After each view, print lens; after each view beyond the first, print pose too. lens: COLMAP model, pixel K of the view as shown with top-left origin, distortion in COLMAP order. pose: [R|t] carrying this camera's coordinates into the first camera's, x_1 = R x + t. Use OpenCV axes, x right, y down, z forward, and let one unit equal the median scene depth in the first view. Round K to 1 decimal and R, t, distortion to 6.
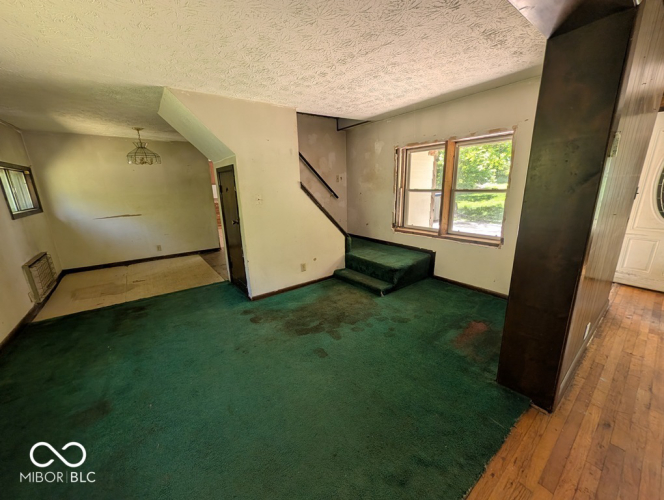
lens RADIAL K [[255.1, 0, 331.0], [0, 255.1, 250.8], [0, 0, 1]] dist [0.003064, -0.000153]
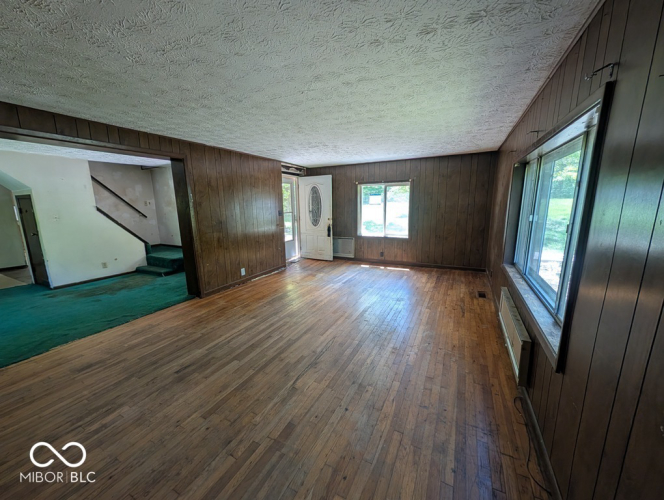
lens RADIAL K [[255.1, 0, 332.7], [0, 255.1, 249.9], [0, 0, 1]] dist [0.003064, -0.000153]
pose [[0.900518, -0.060111, 0.430644, 0.794146], [0.095914, 0.993464, -0.061894, 0.354084], [-0.424109, 0.097041, 0.900397, -1.549633]]
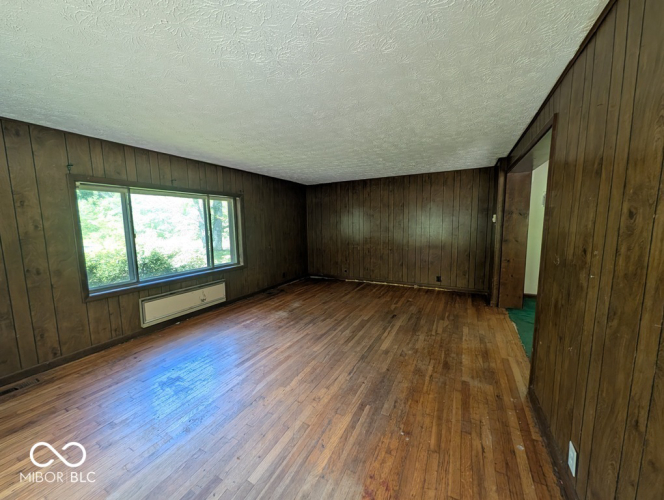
lens RADIAL K [[255.1, 0, 331.4], [0, 255.1, 249.7], [0, 0, 1]] dist [0.003064, -0.000153]
pose [[-0.904378, 0.093903, -0.416273, 1.857567], [-0.064466, 0.934228, 0.350801, -0.376690], [0.421836, 0.344092, -0.838842, 1.157902]]
